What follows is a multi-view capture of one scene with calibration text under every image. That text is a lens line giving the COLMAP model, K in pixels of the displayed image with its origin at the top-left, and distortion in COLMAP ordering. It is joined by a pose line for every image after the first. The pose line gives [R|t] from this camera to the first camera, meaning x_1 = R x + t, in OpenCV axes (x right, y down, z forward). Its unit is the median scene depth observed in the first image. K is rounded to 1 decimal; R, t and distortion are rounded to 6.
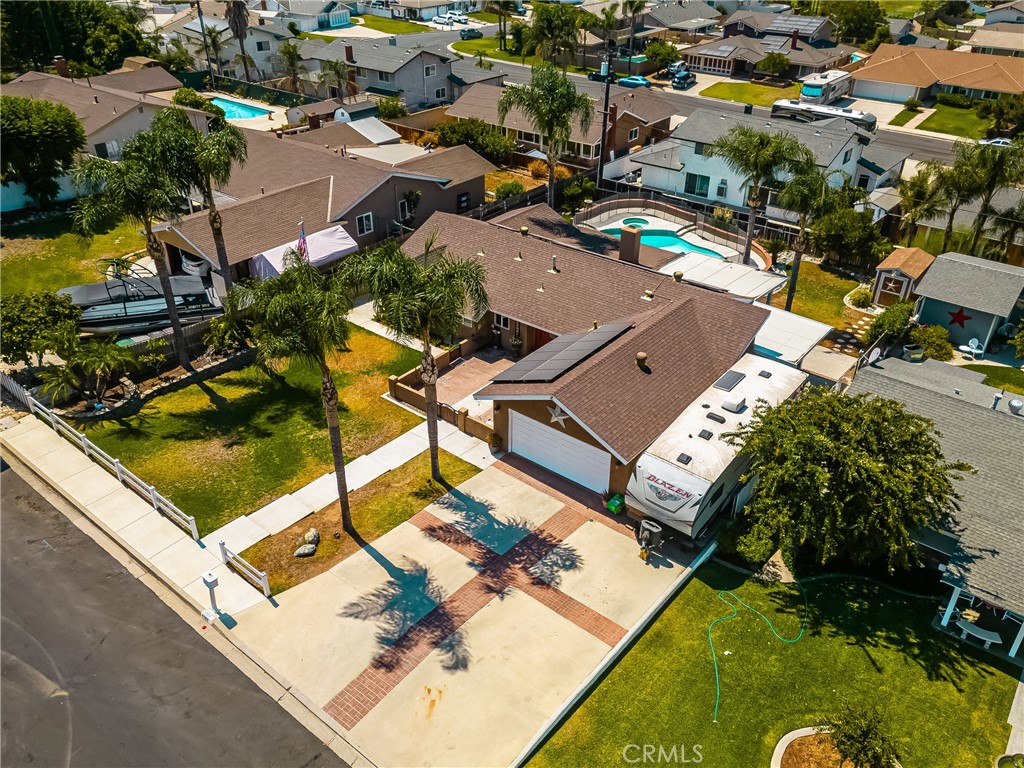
lens RADIAL K [[817.9, 0, 515.3], [0, 817.9, 383.1], [0, 0, 1]] dist [0.065429, -0.032967]
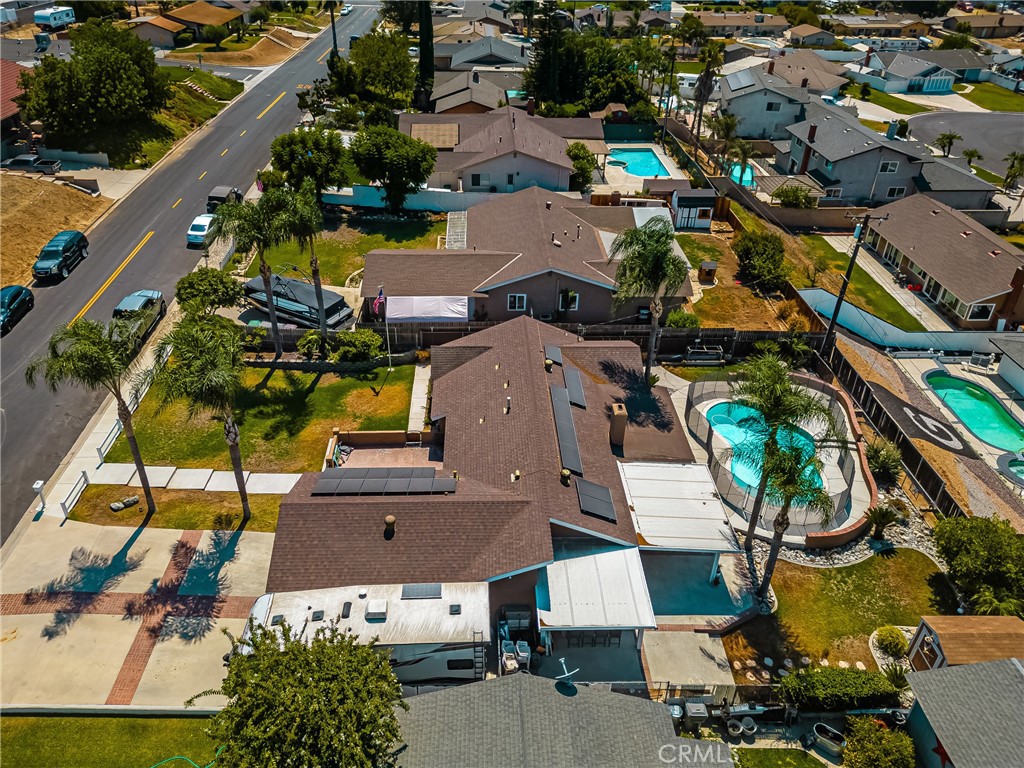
lens RADIAL K [[747.1, 0, 500.9], [0, 747.1, 383.9], [0, 0, 1]] dist [0.037985, -0.012555]
pose [[0.636589, 0.423011, -0.644839, 0.656459], [-0.406312, 0.894650, 0.185772, -0.354727], [0.655489, 0.143745, 0.741398, 0.318471]]
